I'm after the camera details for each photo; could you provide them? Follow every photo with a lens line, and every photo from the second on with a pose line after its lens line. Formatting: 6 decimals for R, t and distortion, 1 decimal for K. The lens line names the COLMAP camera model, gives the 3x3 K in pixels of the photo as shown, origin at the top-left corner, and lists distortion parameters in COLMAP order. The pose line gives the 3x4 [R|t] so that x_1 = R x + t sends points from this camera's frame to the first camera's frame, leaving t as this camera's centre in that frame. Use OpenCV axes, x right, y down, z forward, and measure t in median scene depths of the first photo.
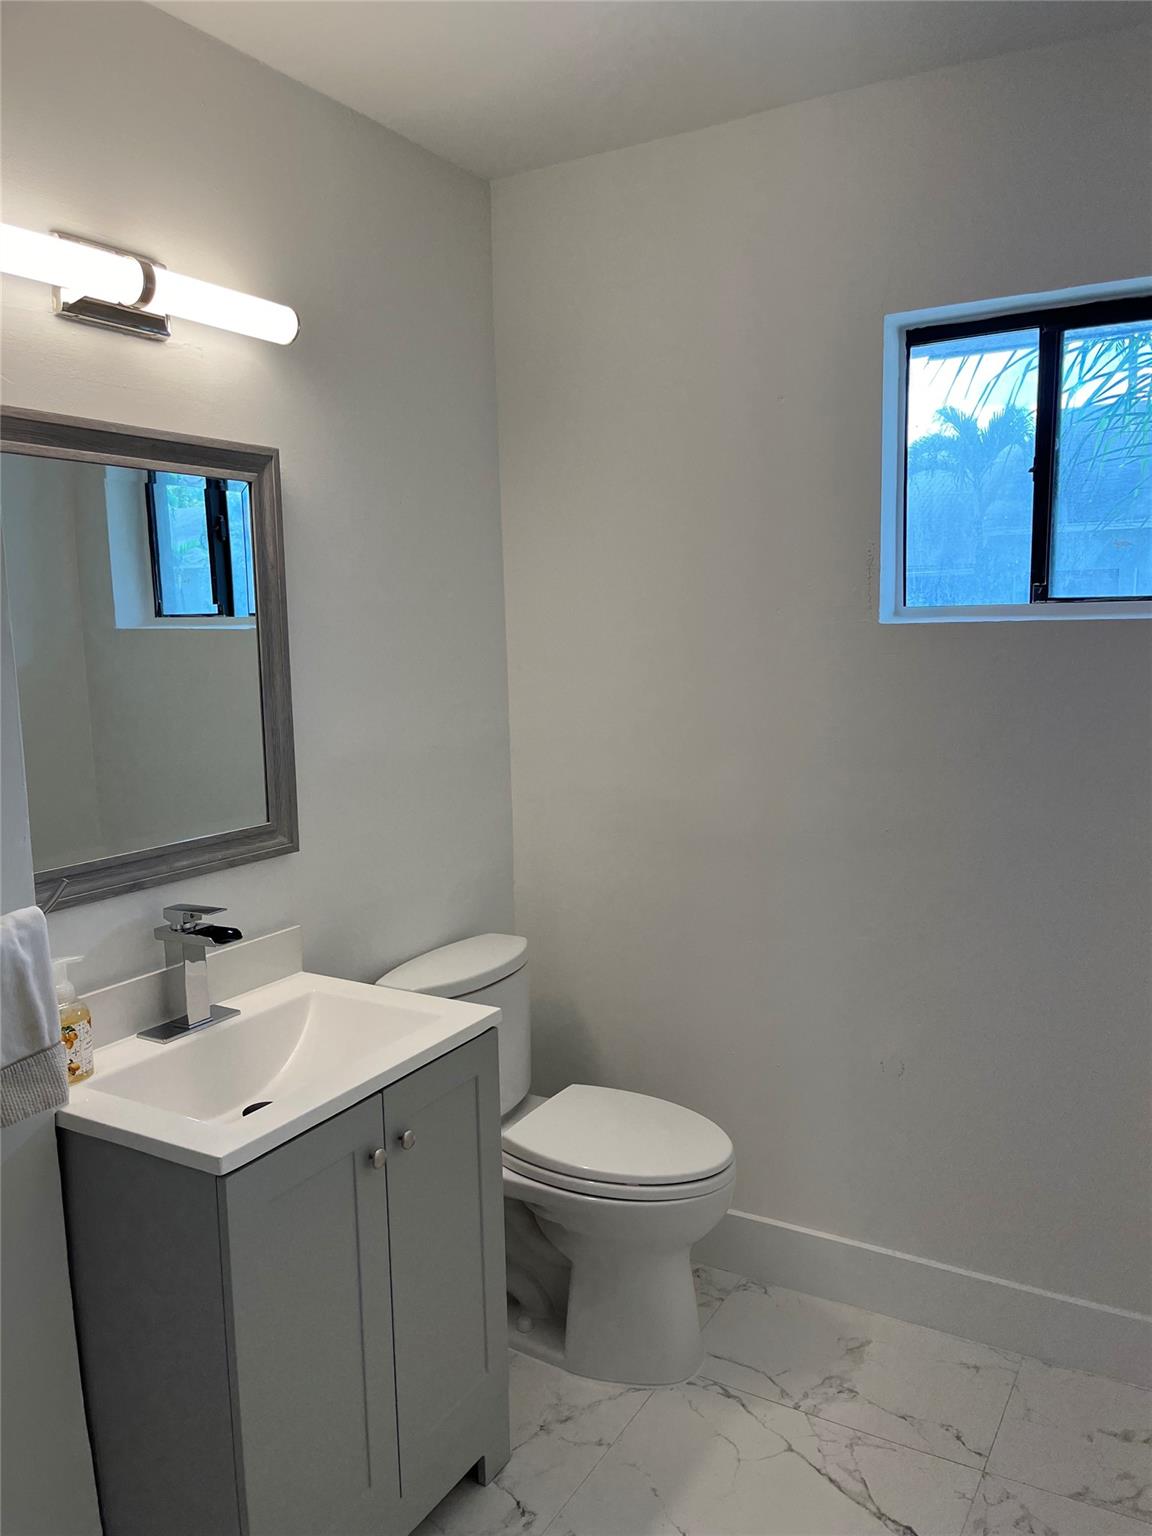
lens RADIAL K [[1175.5, 0, 576.1], [0, 1175.5, 769.7], [0, 0, 1]] dist [0.027992, 0.001127]
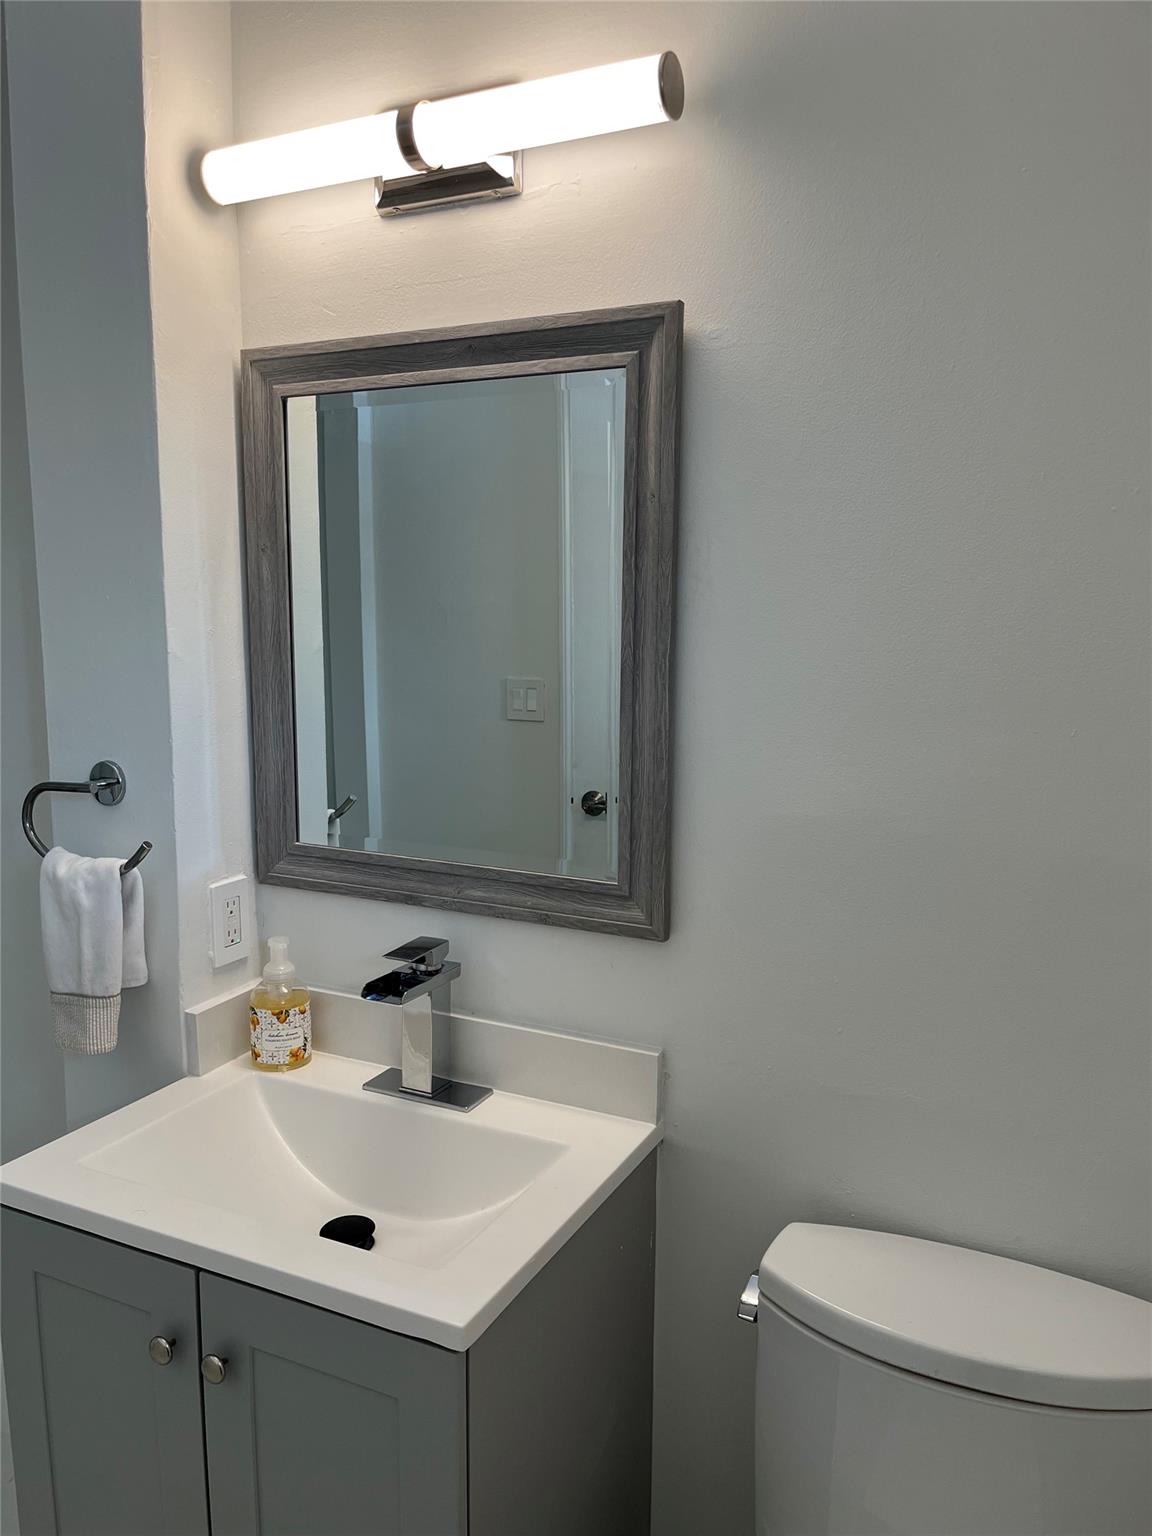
lens RADIAL K [[1175.5, 0, 574.8], [0, 1175.5, 772.5], [0, 0, 1]] dist [0.027992, 0.001127]
pose [[0.075342, 0.158426, -0.984492, 0.413176], [-0.138314, 0.979415, 0.147024, -0.119215], [0.987519, 0.125092, 0.095703, 0.967146]]
